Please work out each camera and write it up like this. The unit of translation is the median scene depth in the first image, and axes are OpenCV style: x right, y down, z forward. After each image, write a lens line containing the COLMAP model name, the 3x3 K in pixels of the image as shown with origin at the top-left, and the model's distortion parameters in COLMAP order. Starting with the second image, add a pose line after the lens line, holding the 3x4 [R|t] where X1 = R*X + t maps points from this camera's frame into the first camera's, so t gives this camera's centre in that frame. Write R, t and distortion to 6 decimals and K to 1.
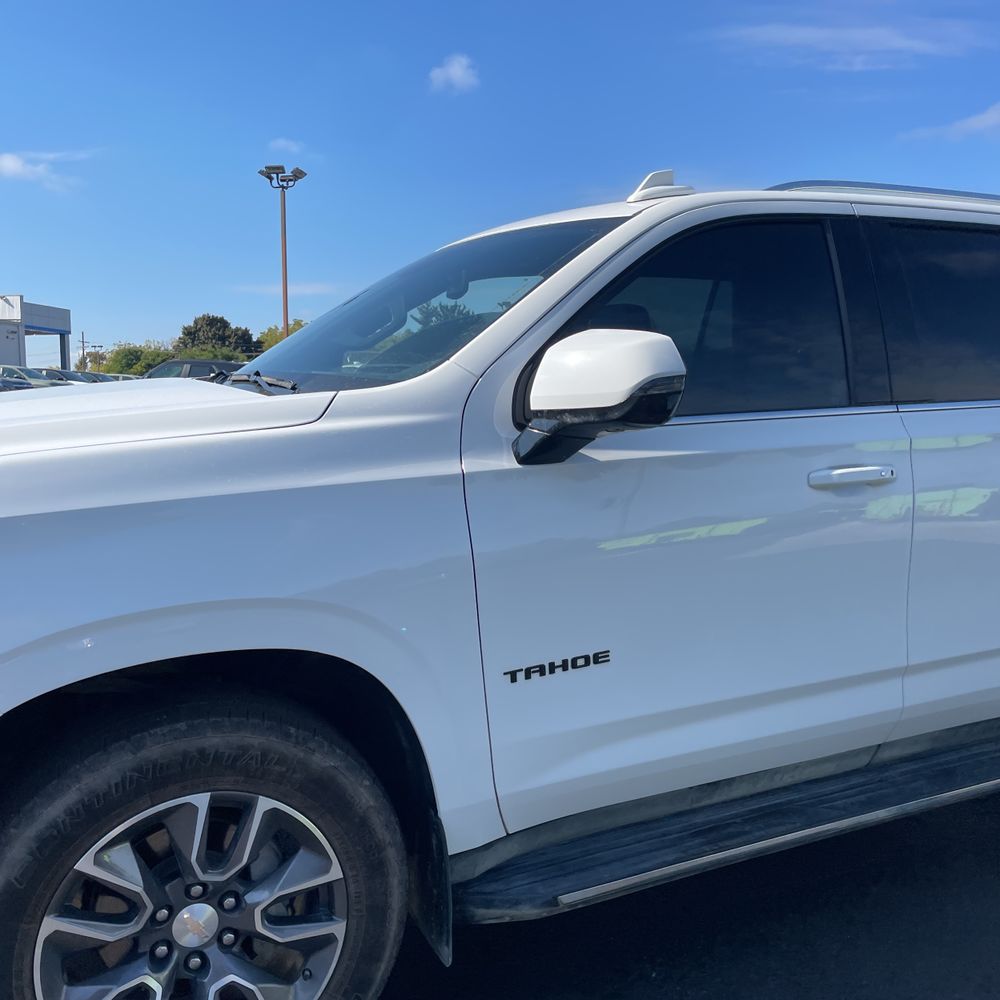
lens RADIAL K [[1010.7, 0, 484.6], [0, 1010.7, 504.1], [0, 0, 1]] dist [0.092926, -0.104350]
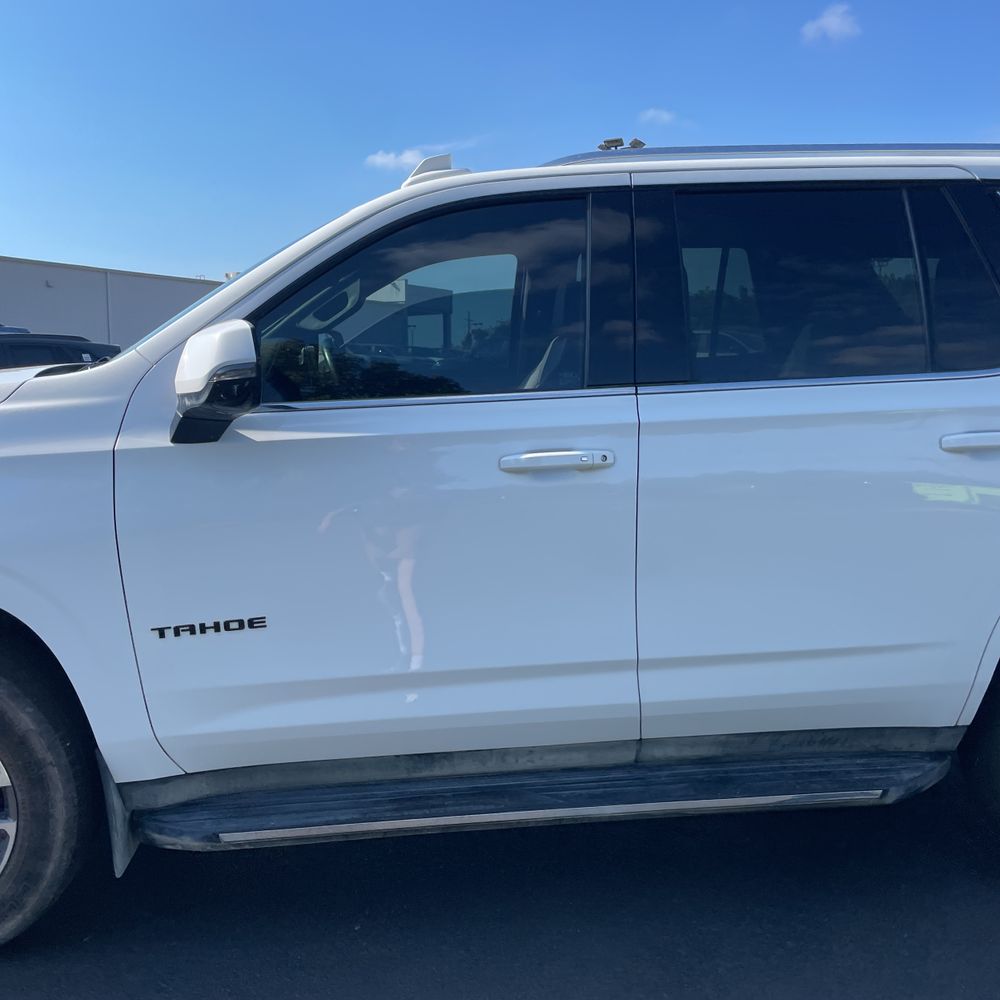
lens RADIAL K [[1001.0, 0, 480.5], [0, 1001.0, 498.3], [0, 0, 1]] dist [0.074857, -0.114375]
pose [[0.931173, 0.036900, -0.362705, 0.732489], [-0.027990, 0.999164, 0.029792, -0.020307], [0.363501, -0.017589, 0.931428, 0.092197]]
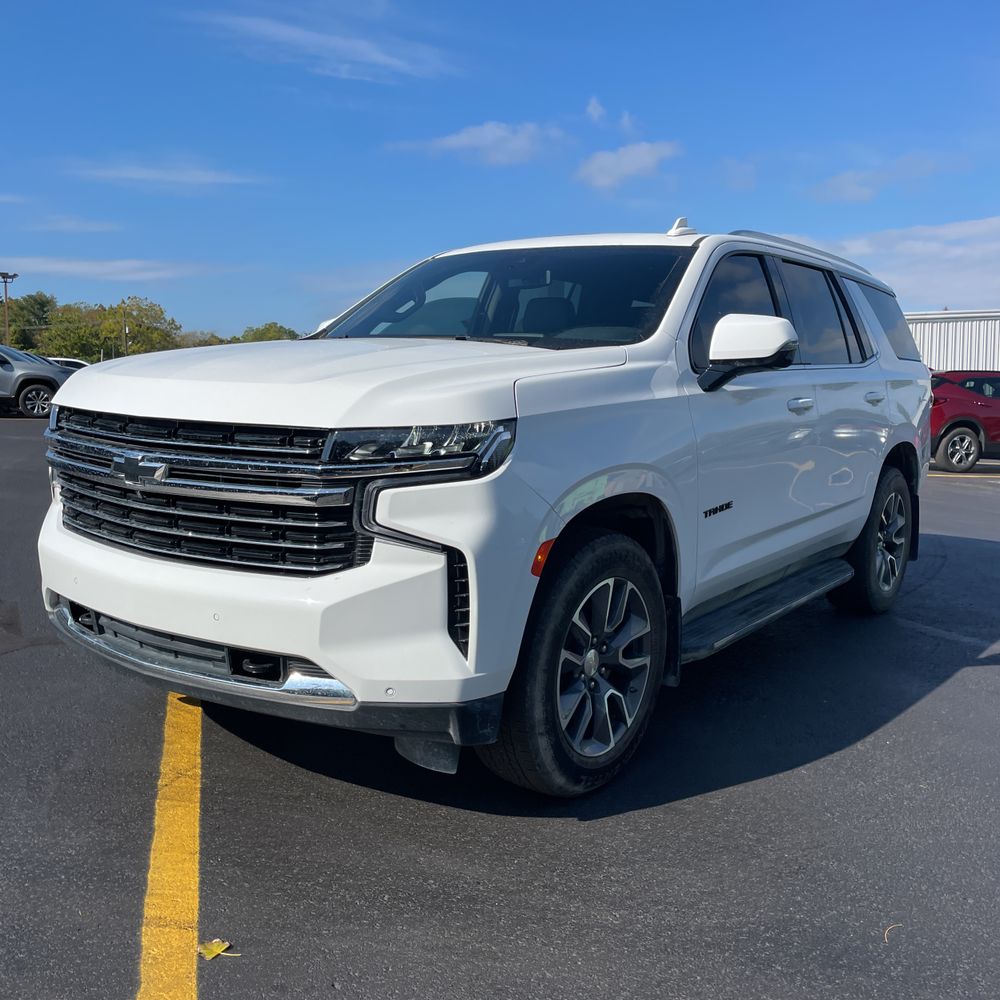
lens RADIAL K [[1027.0, 0, 481.0], [0, 1027.0, 498.2], [0, 0, 1]] dist [0.106554, -0.170822]
pose [[0.887757, -0.045270, 0.458080, -1.085008], [0.044713, 0.998927, 0.012067, 0.101474], [-0.458135, 0.009770, 0.888829, -0.379924]]
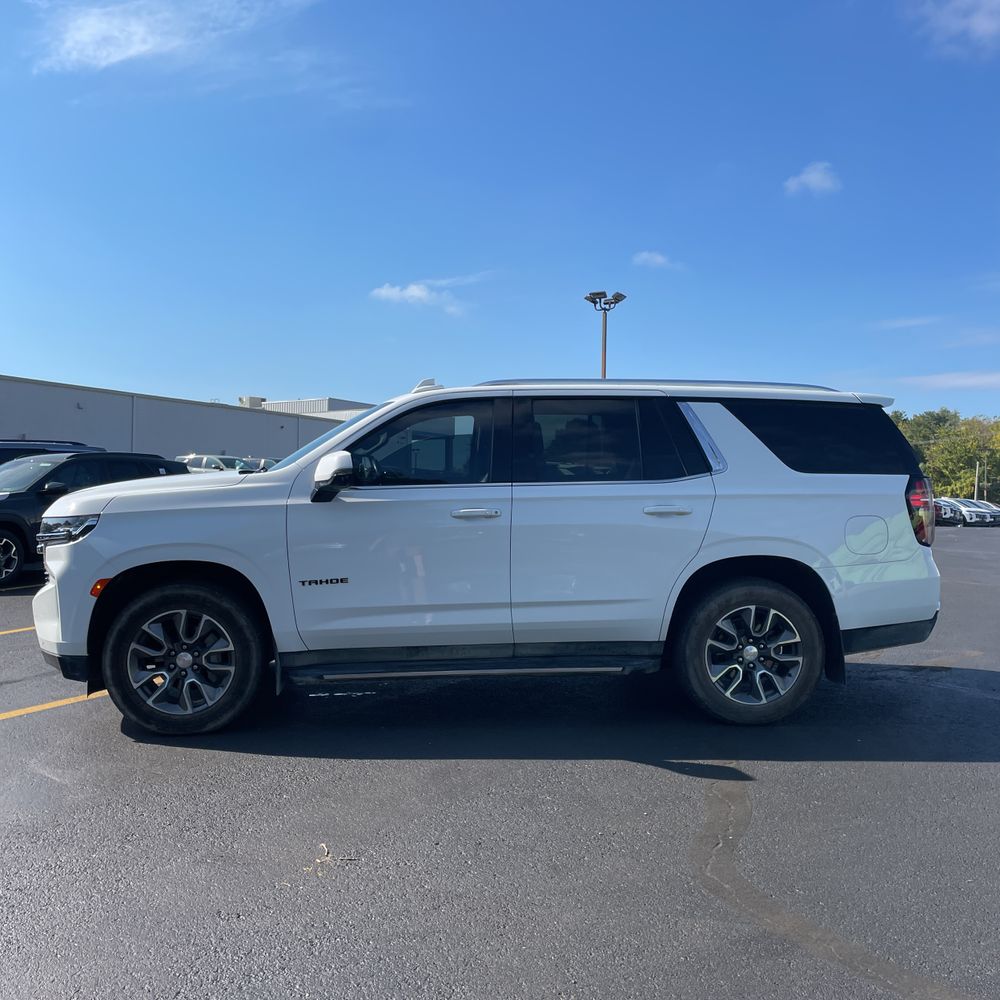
lens RADIAL K [[1023.2, 0, 497.7], [0, 1023.2, 508.6], [0, 0, 1]] dist [0.056473, -0.047985]
pose [[0.937382, 0.014115, -0.348017, 1.365920], [-0.046340, 0.995350, -0.084446, 0.173457], [0.345206, 0.095285, 0.933677, -1.261225]]
